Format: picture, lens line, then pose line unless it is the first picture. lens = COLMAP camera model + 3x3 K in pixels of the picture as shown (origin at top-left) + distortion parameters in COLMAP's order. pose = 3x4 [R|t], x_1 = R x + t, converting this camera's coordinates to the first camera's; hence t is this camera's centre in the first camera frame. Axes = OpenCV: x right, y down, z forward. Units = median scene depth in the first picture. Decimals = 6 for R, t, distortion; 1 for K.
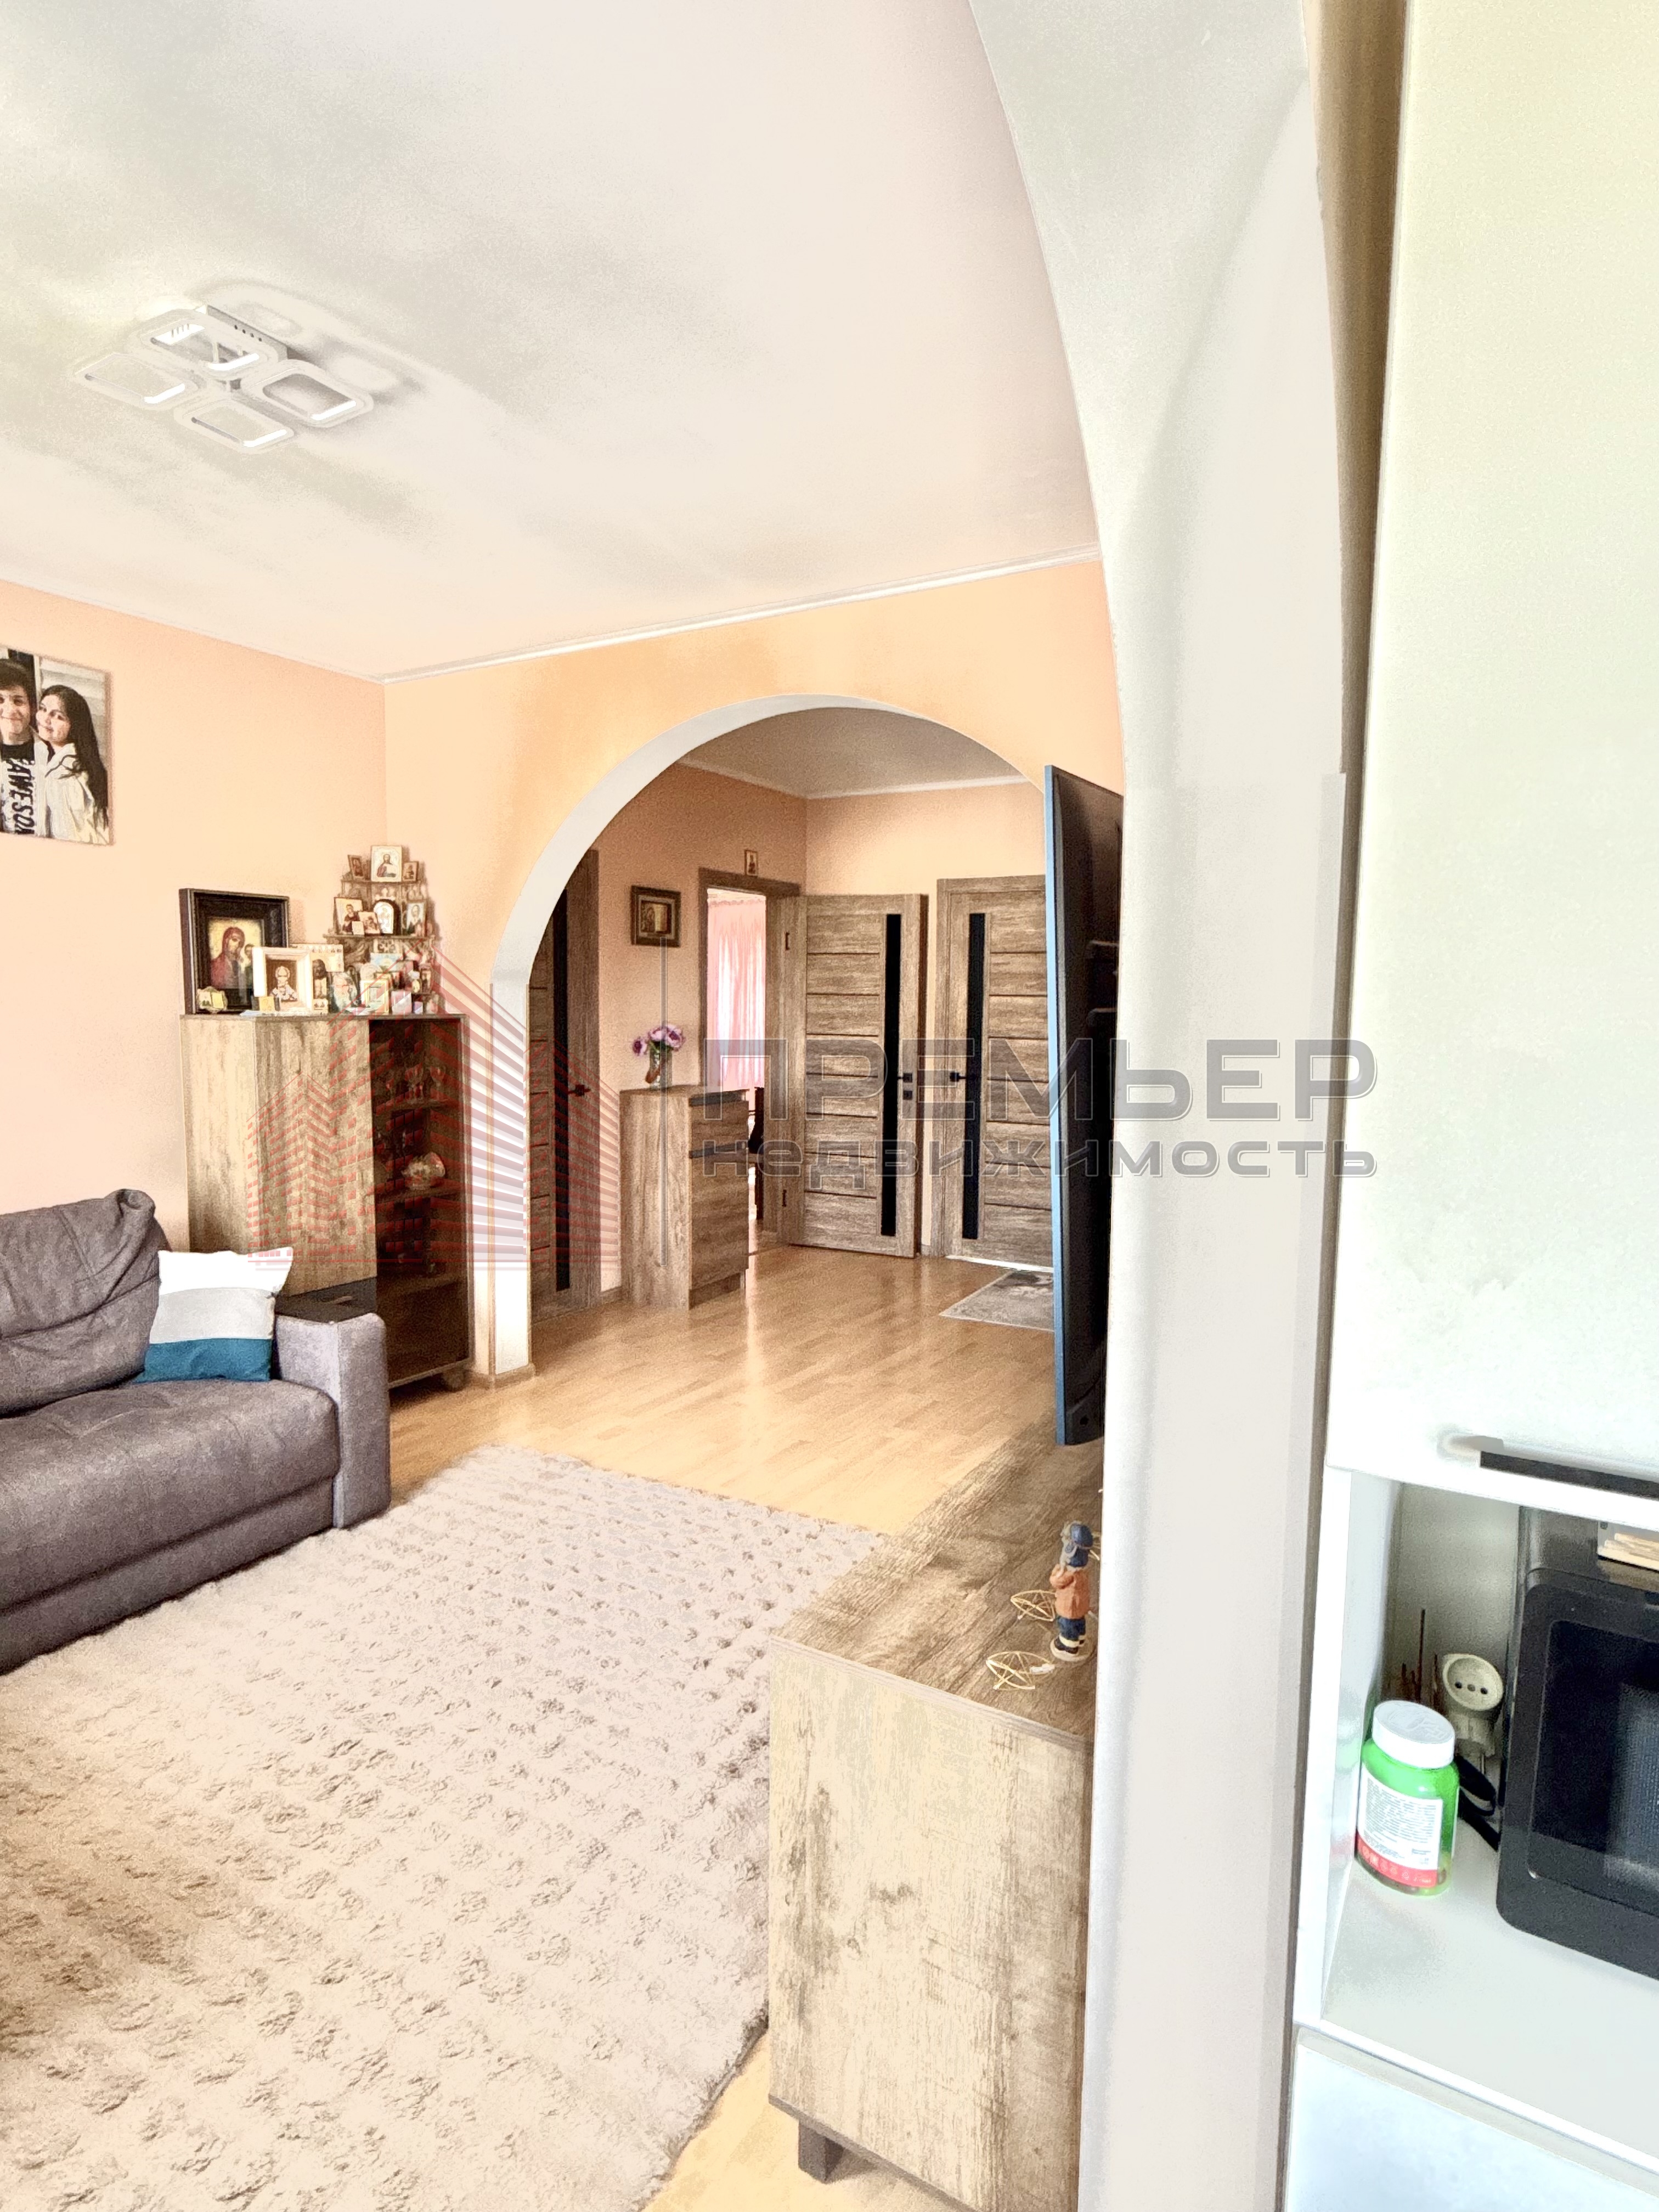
lens RADIAL K [[1206.6, 0, 835.4], [0, 1206.6, 1105.7], [0, 0, 1]] dist [0.005223, 0.000429]
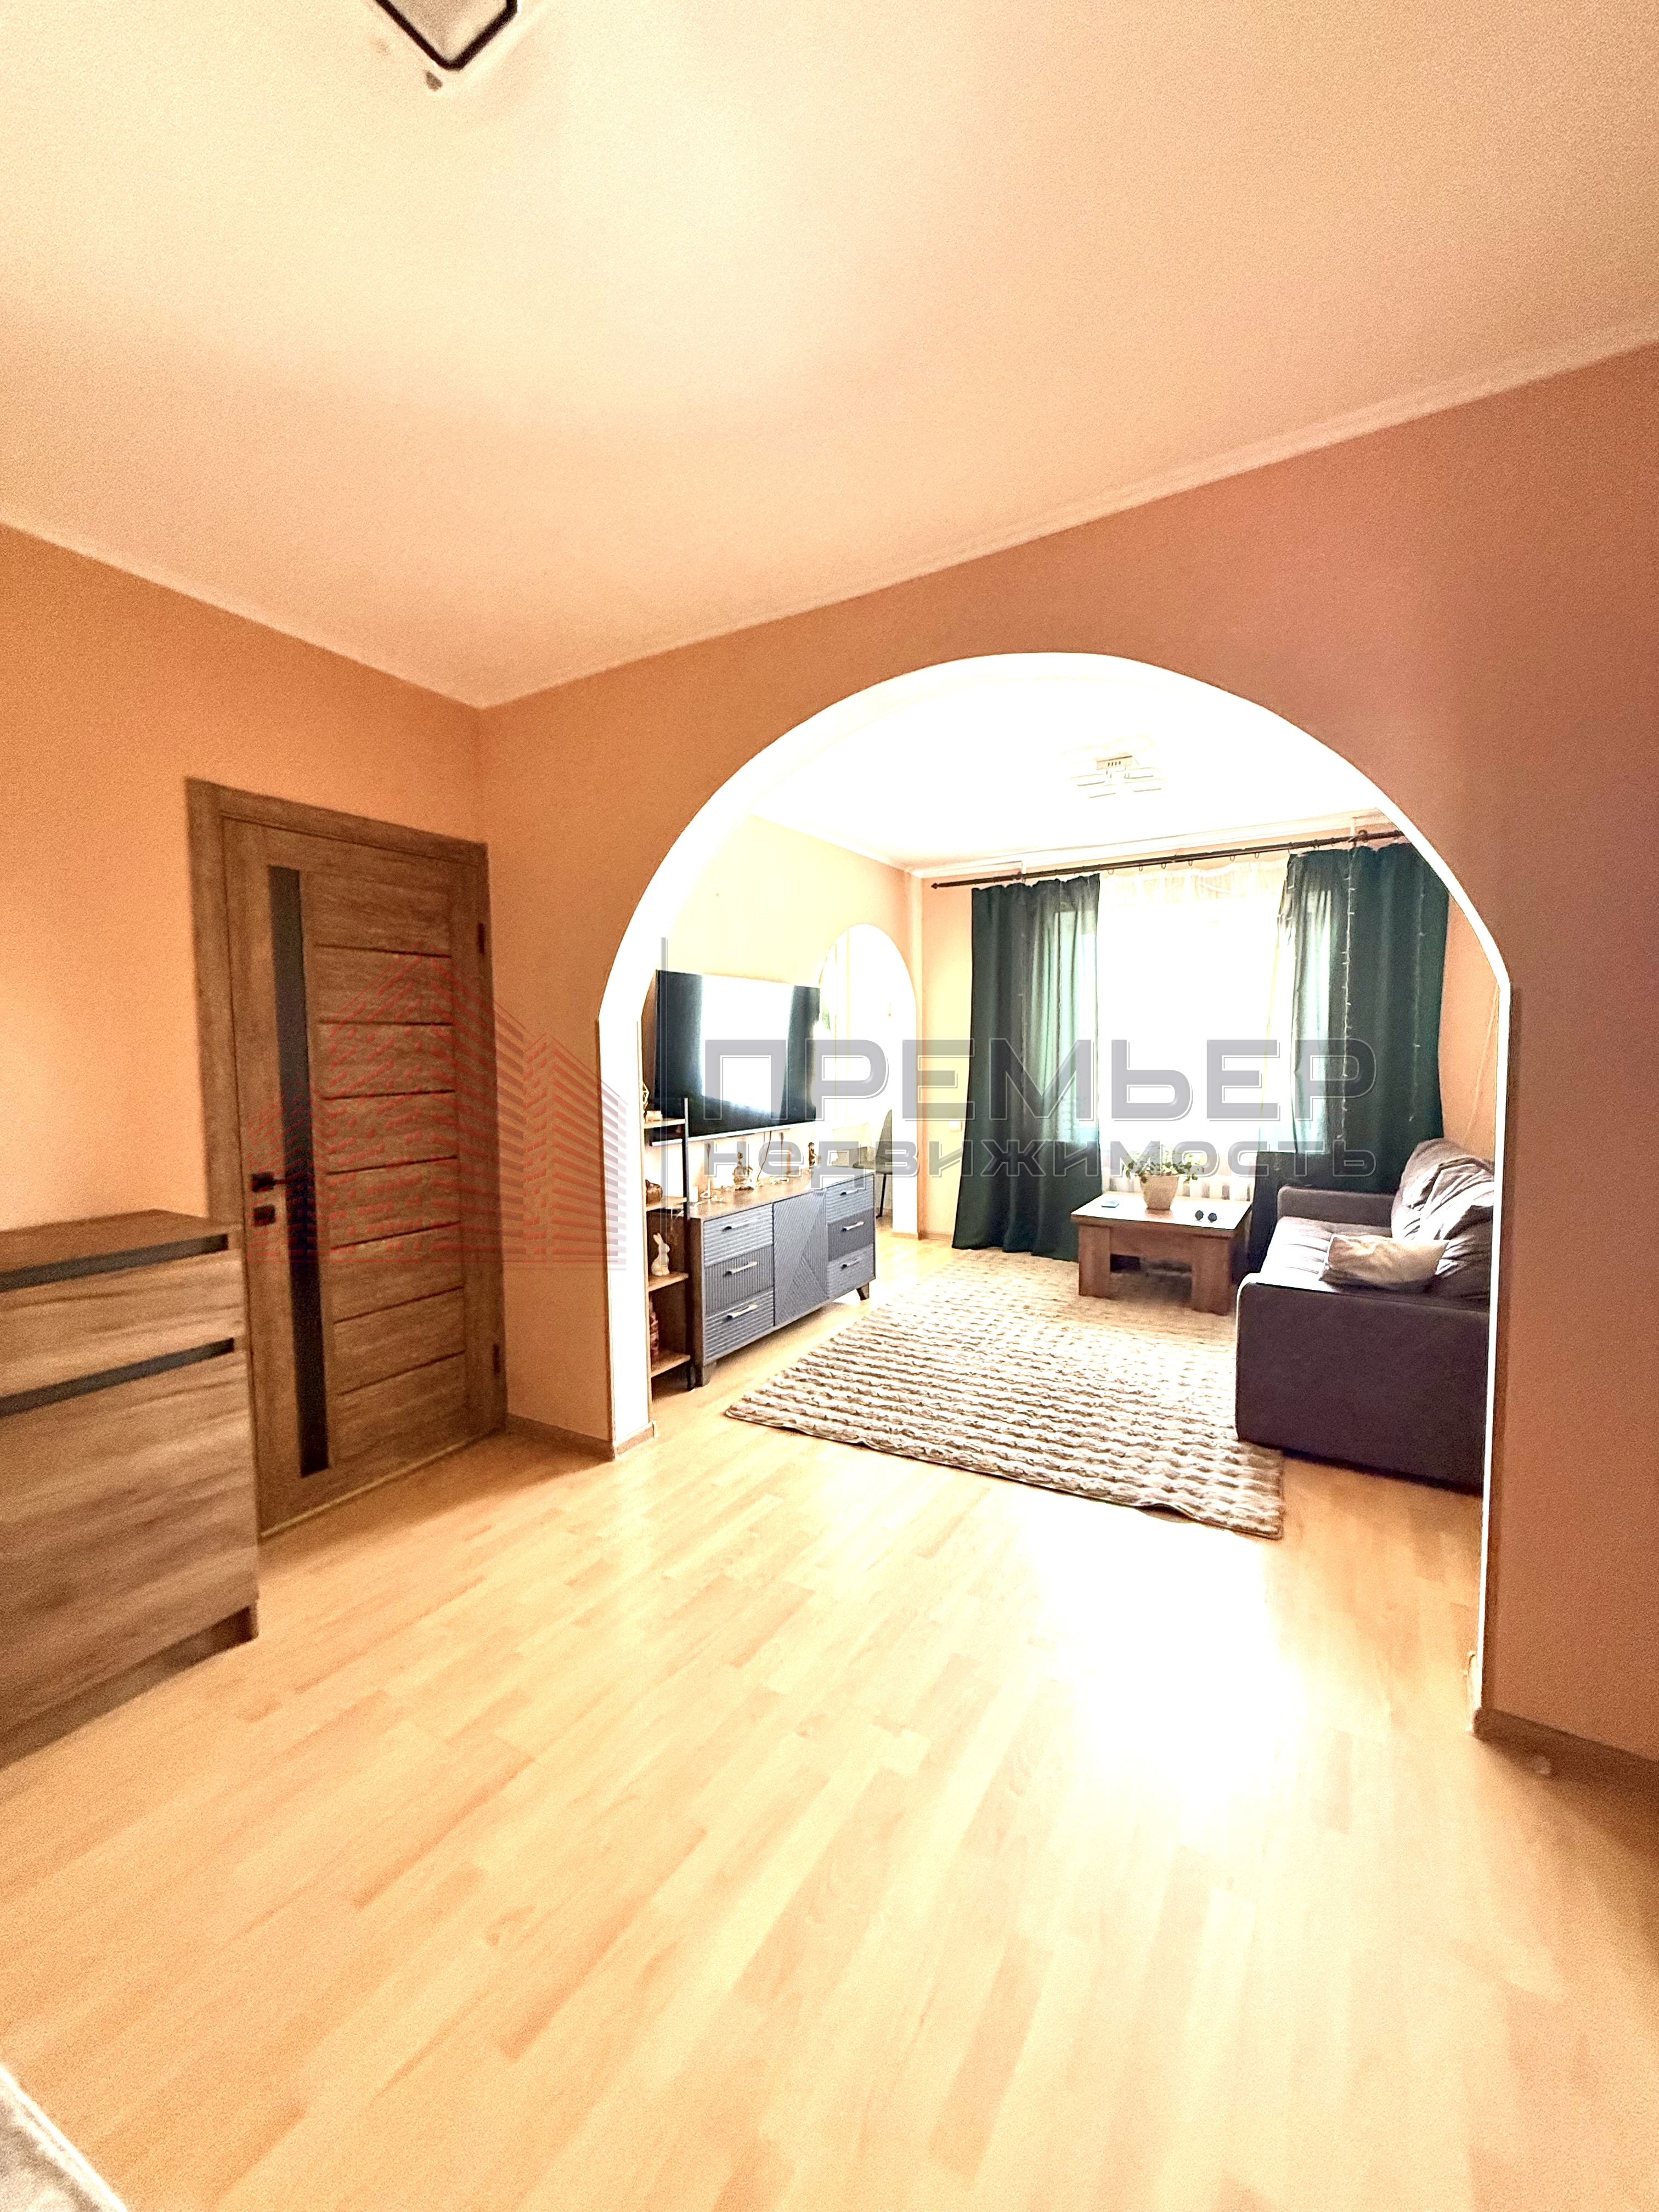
lens RADIAL K [[885.8, 0, 830.2], [0, 885.8, 1103.3], [0, 0, 1]] dist [0.000204, 0.000295]
pose [[-0.999977, -0.000692, 0.006746, 0.032308], [0.000325, 0.988750, 0.149576, -0.105793], [-0.006774, 0.149574, -0.988727, 1.376582]]
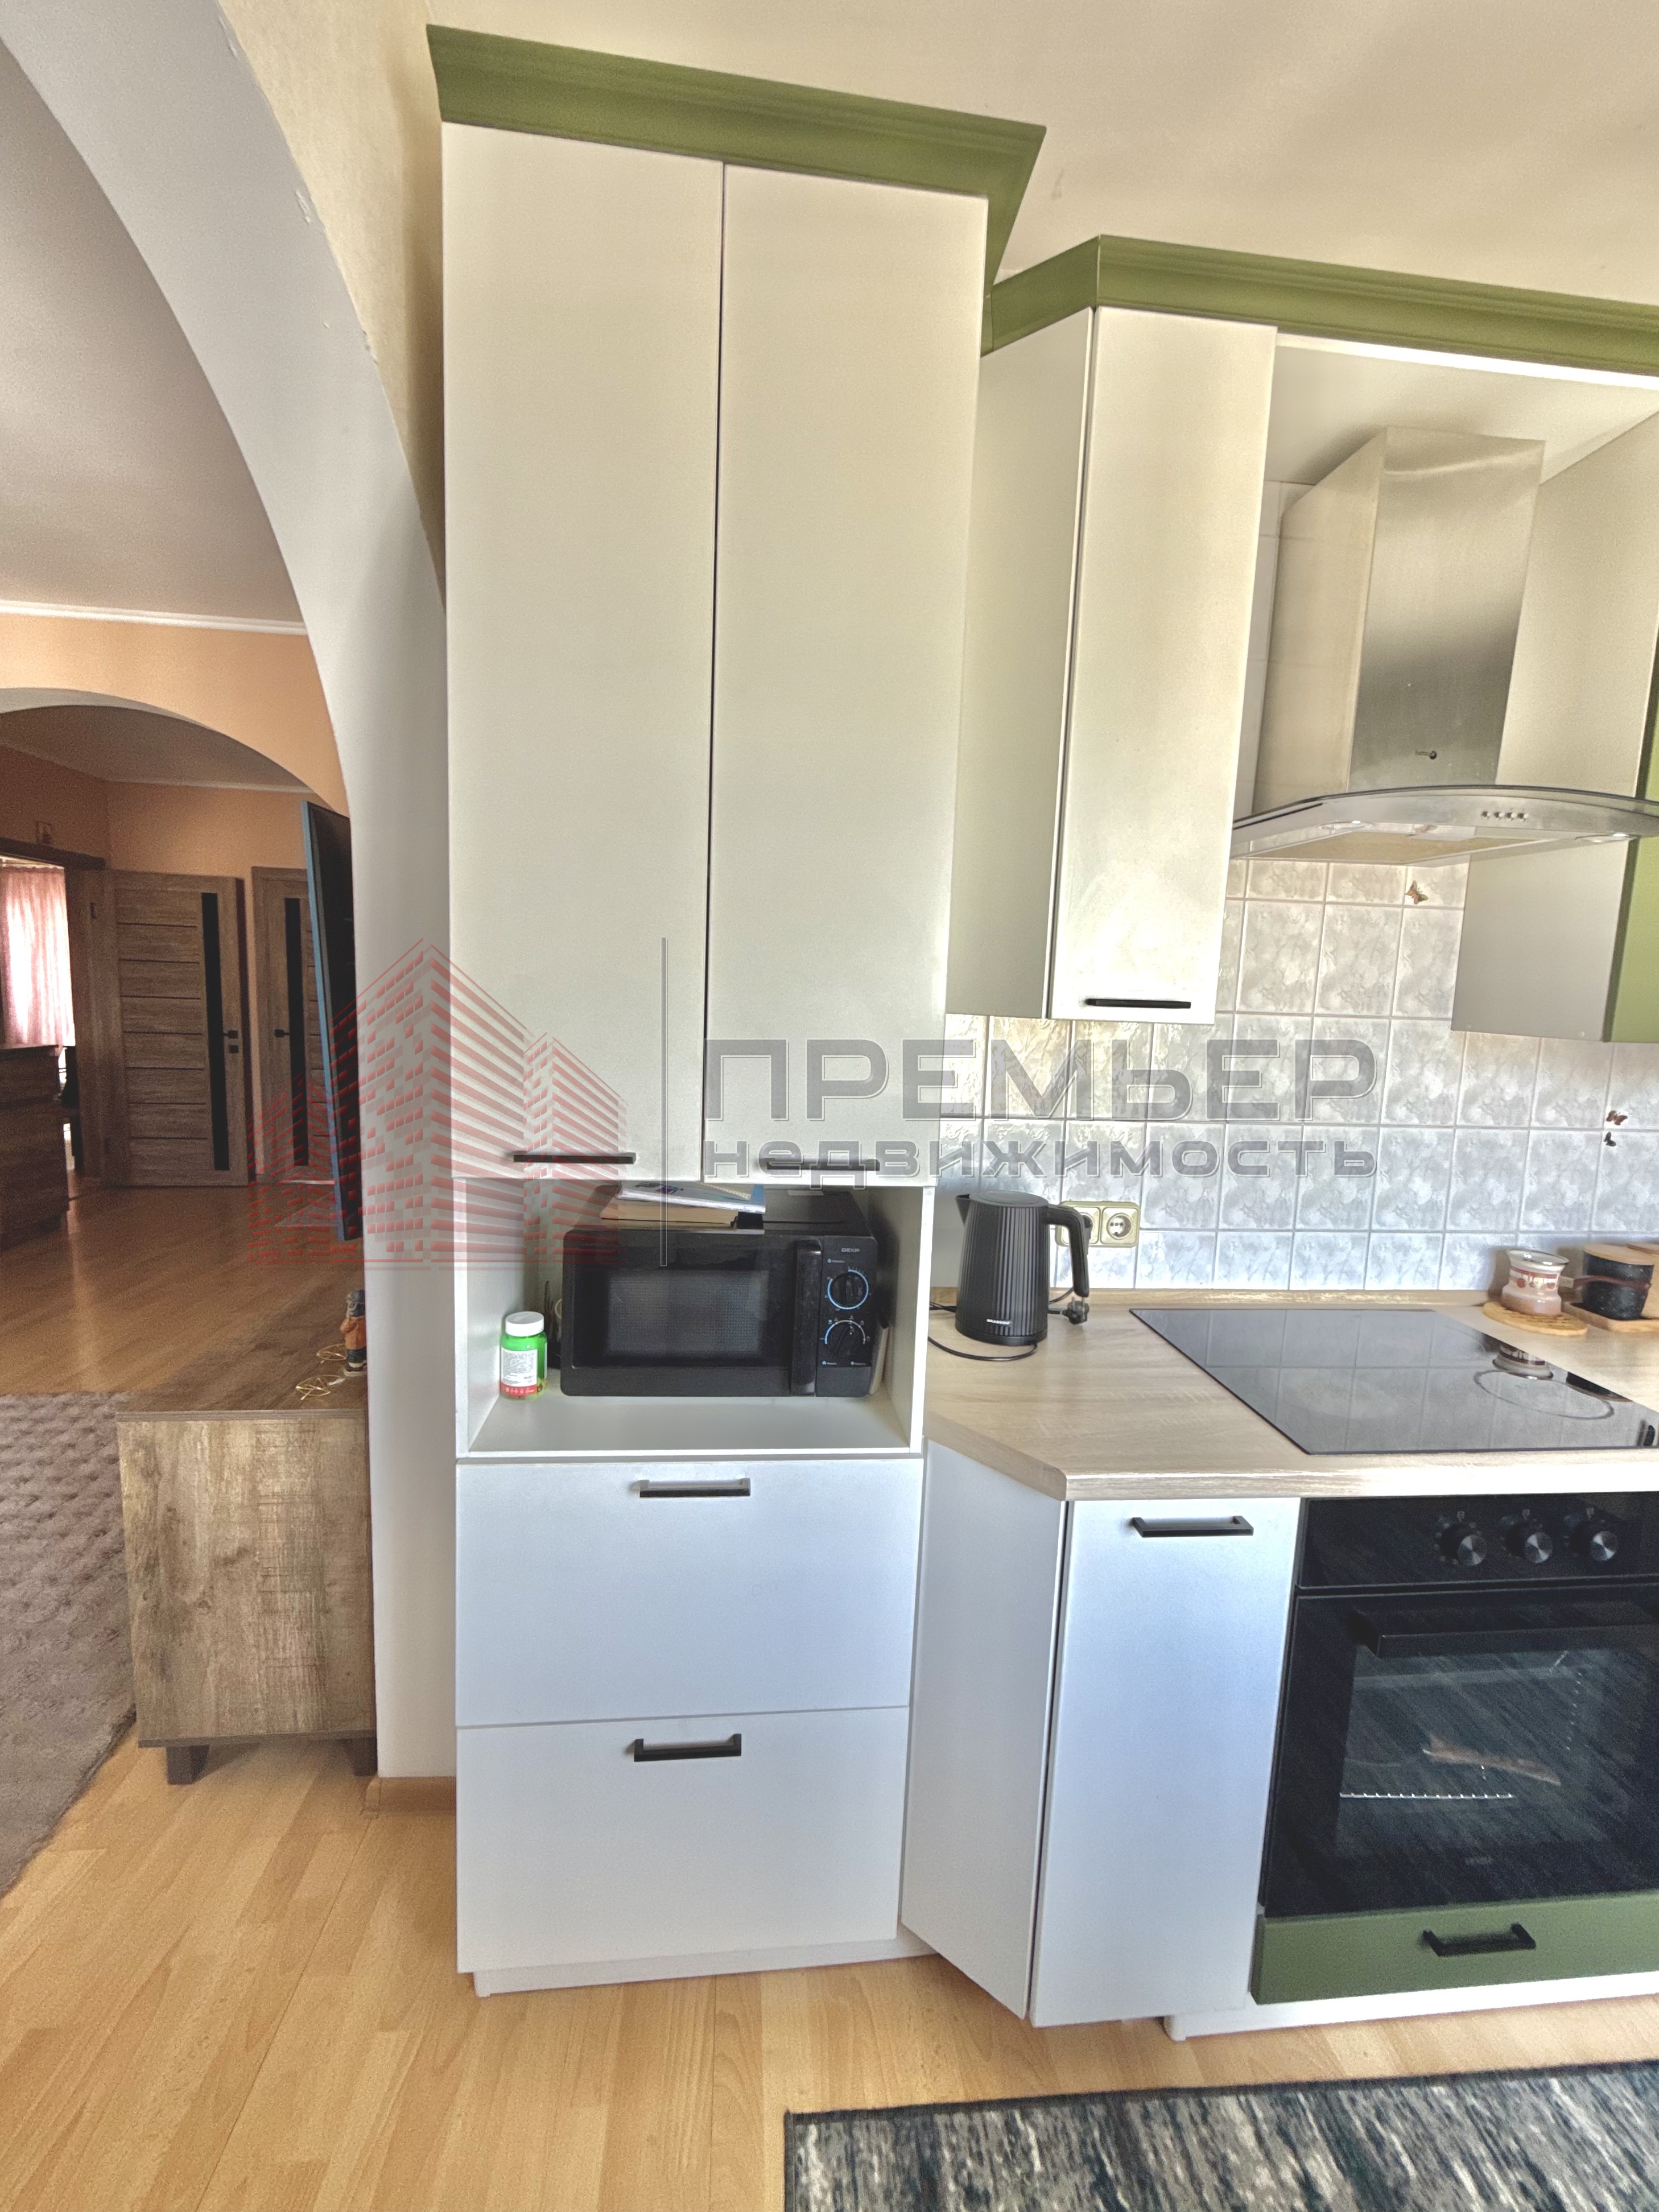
lens RADIAL K [[885.8, 0, 813.0], [0, 885.8, 1094.5], [0, 0, 1]] dist [0.000204, 0.000295]
pose [[0.804808, -0.055438, 0.590941, 0.001638], [0.029243, 0.998123, 0.053811, 0.008014], [-0.592815, -0.026027, 0.804918, -0.051563]]
